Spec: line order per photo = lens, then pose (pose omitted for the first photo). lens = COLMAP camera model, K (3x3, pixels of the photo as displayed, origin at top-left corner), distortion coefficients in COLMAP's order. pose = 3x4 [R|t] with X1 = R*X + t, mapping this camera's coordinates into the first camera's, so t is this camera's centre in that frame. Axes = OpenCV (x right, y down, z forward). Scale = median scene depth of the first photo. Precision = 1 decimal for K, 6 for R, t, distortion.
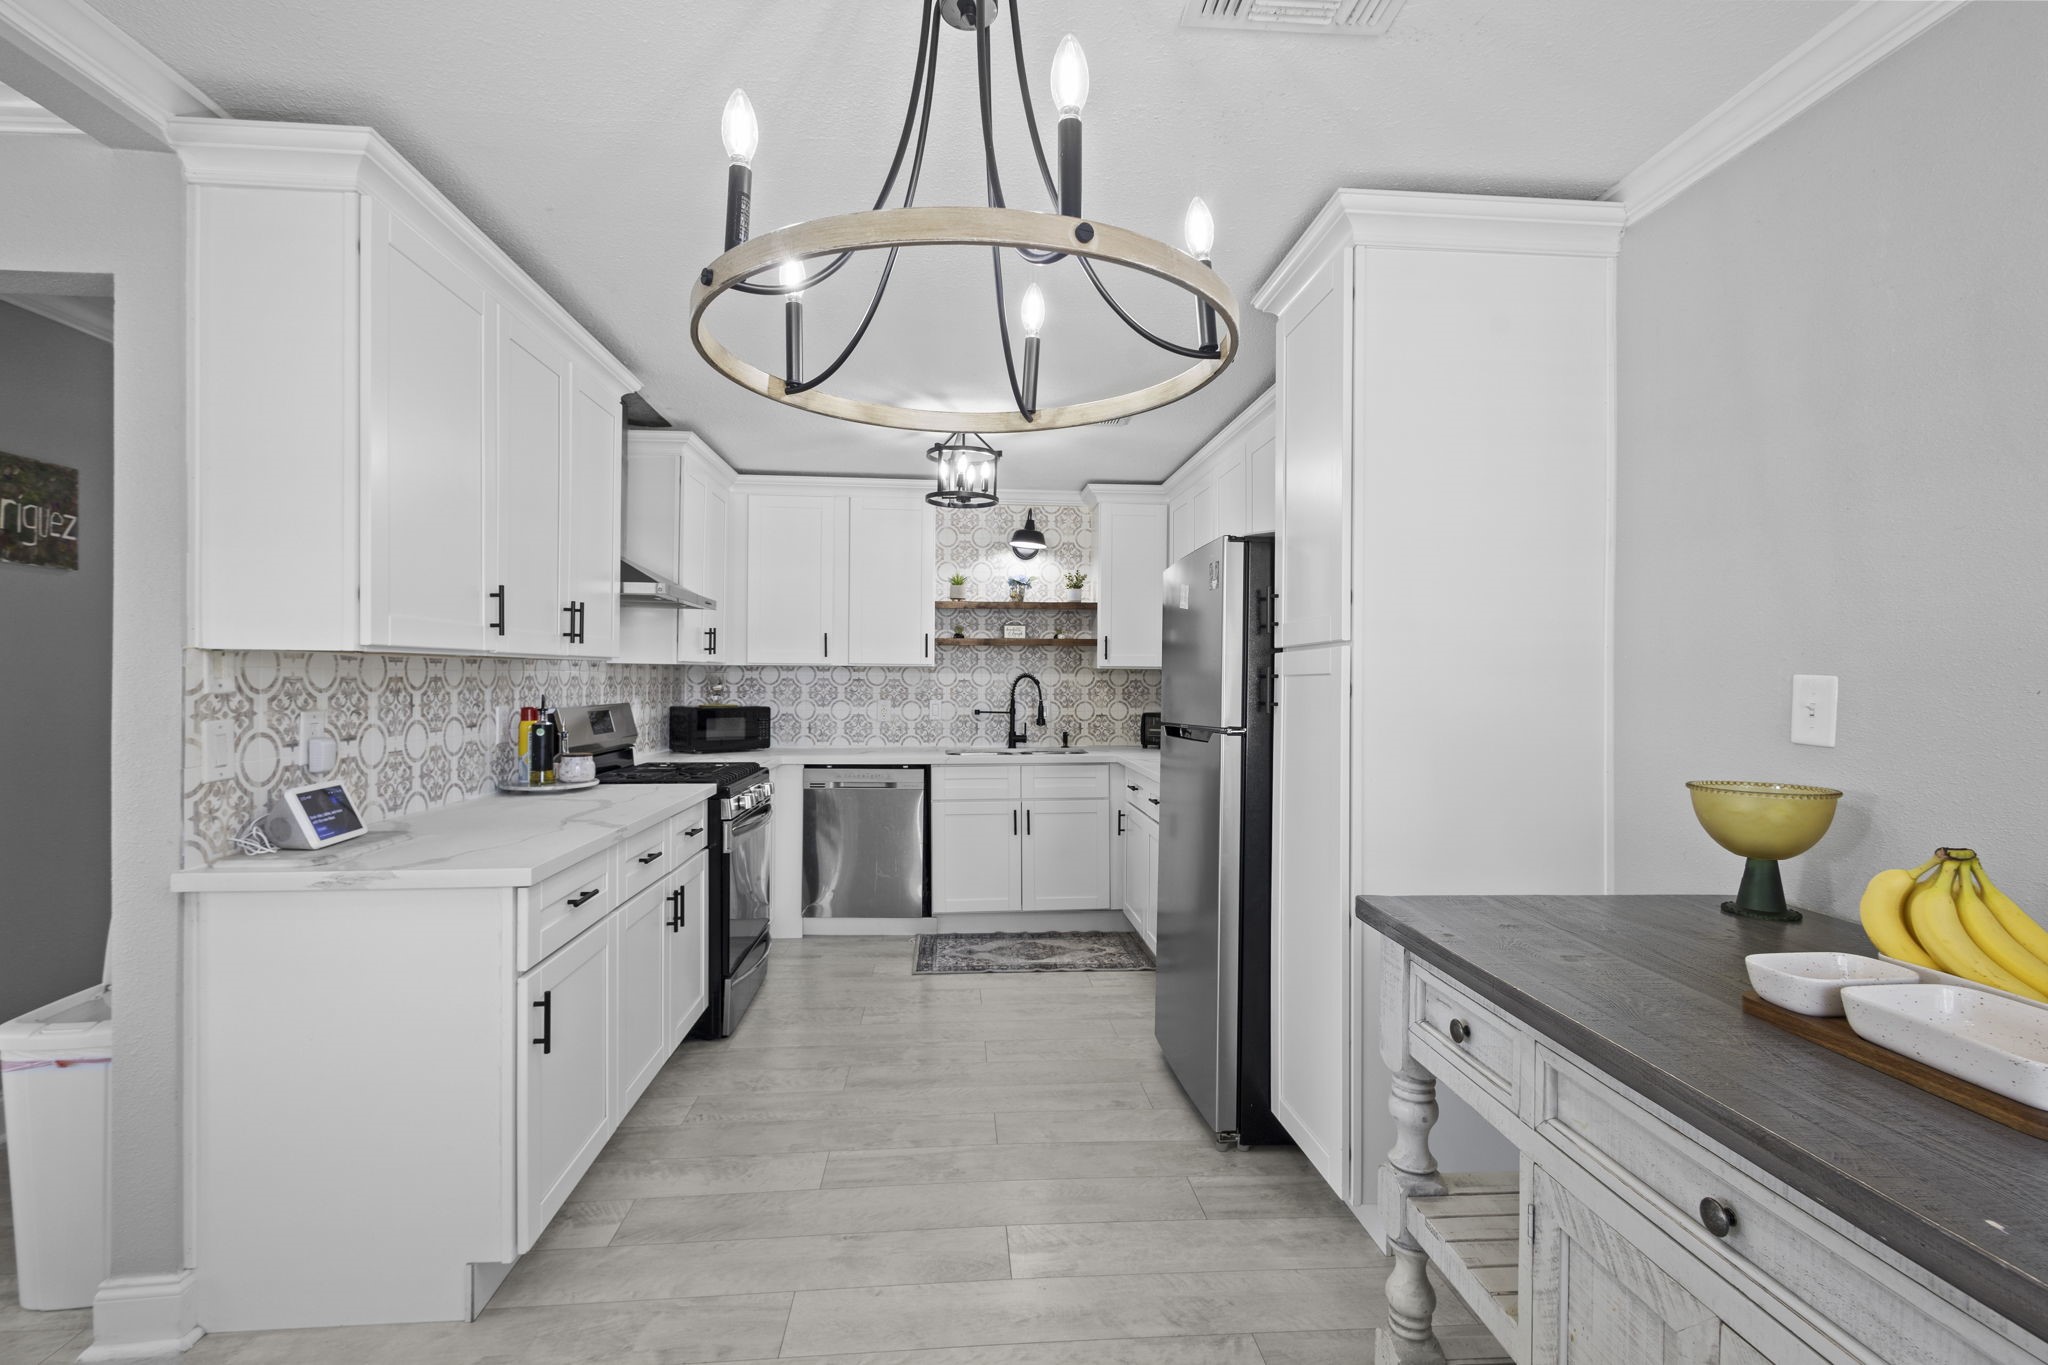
lens RADIAL K [[935.8, 0, 1024.0], [0, 935.8, 682.5], [0, 0, 1]] dist [0.010242, -0.000244]
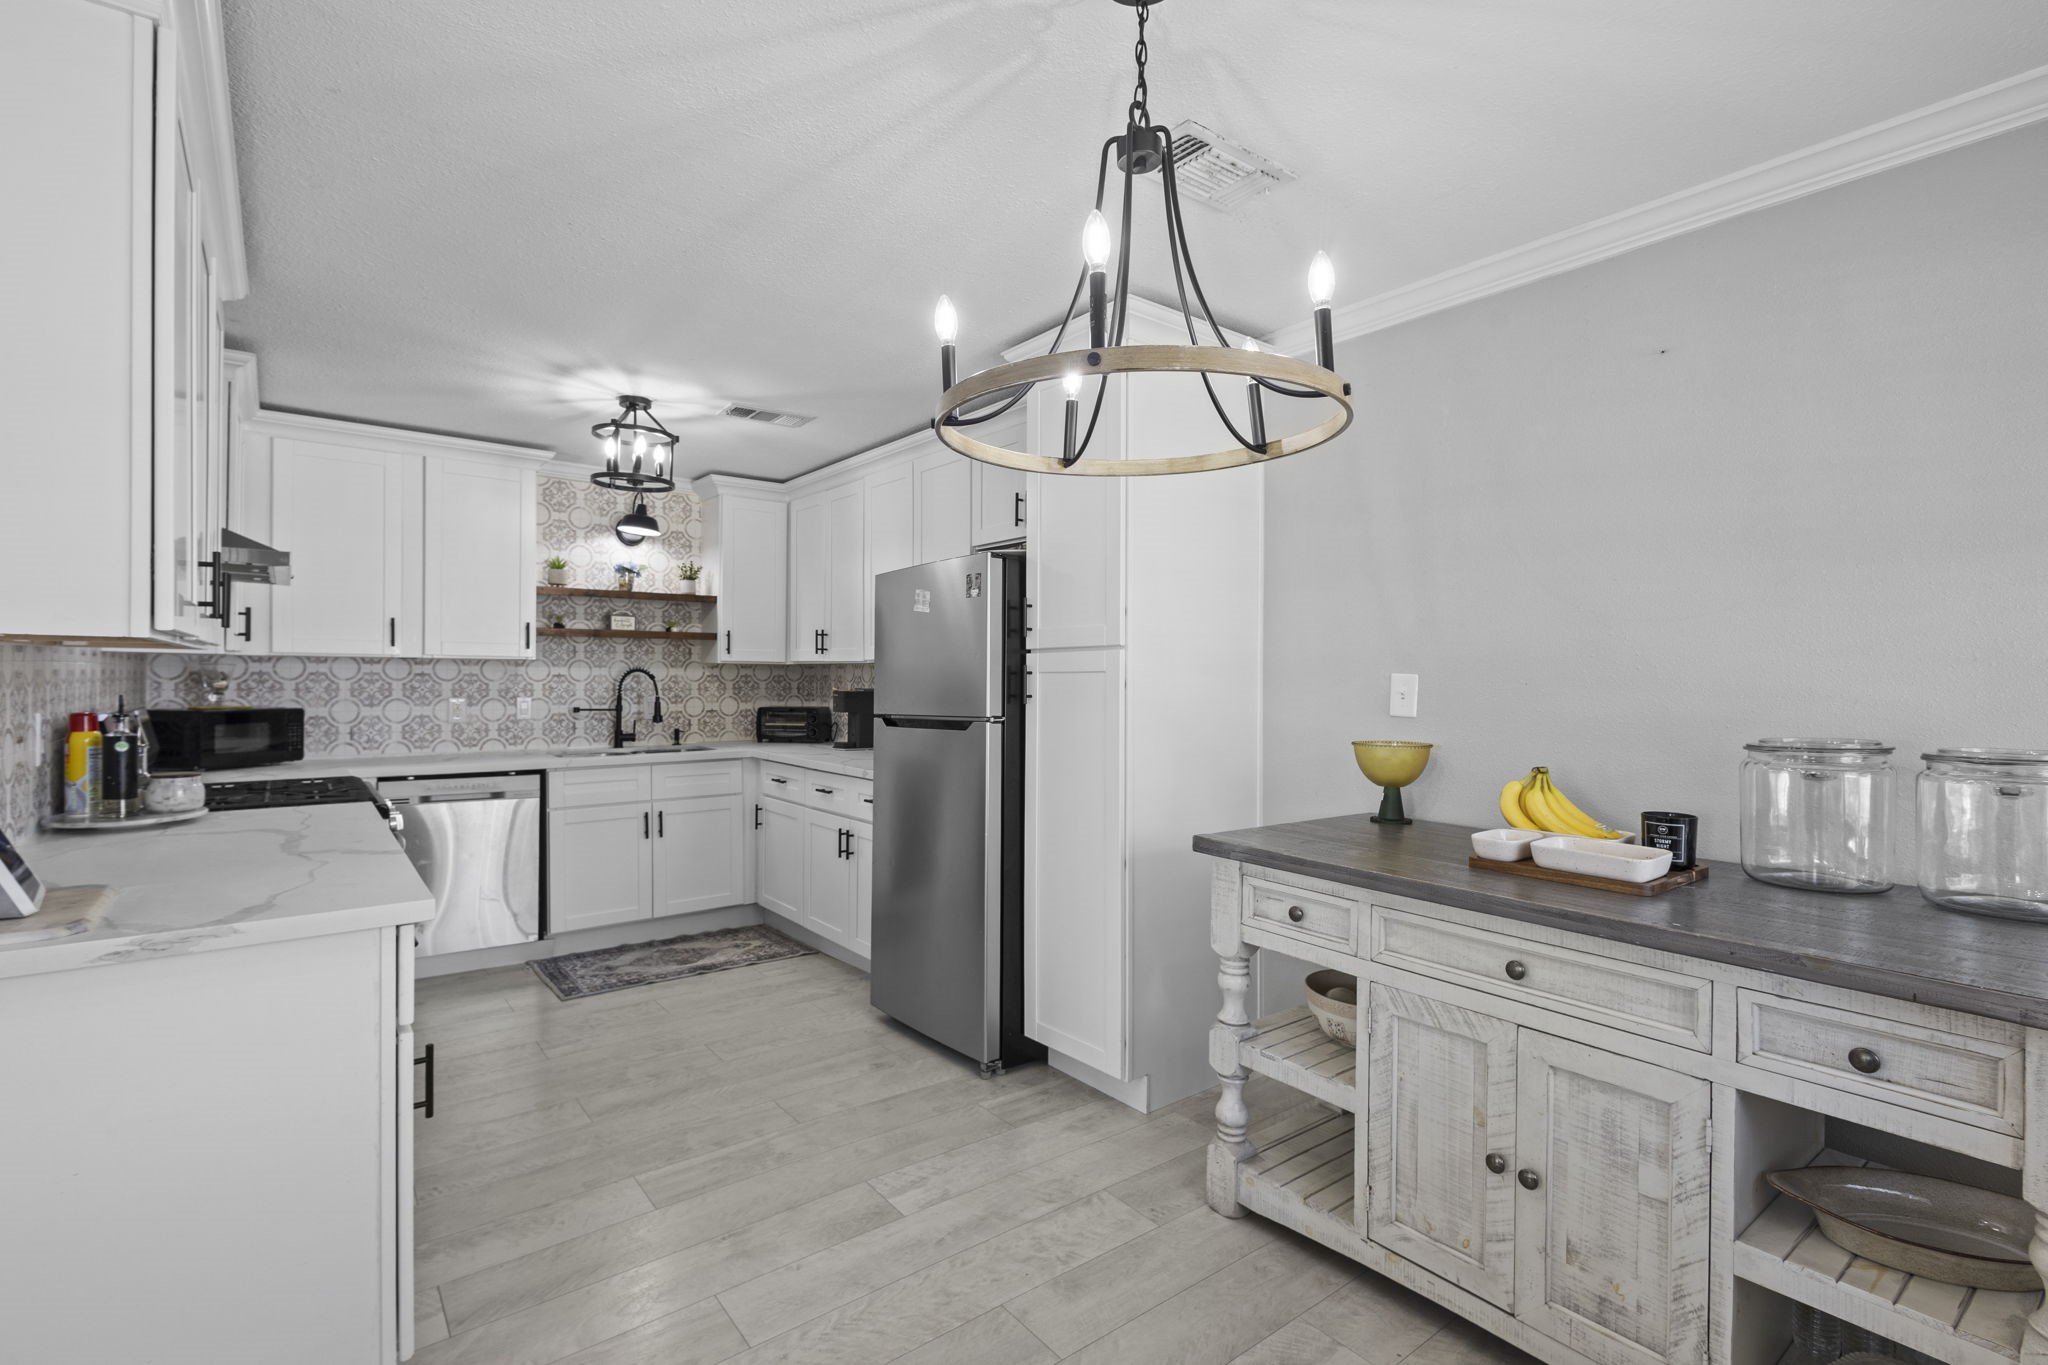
lens RADIAL K [[937.7, 0, 1024.0], [0, 937.7, 682.5], [0, 0, 1]] dist [0.002326, 0.000358]
pose [[0.835565, -0.003321, 0.549382, -0.256474], [-0.000264, 0.999979, 0.006447, -0.001286], [-0.549392, -0.005532, 0.835546, 0.000602]]
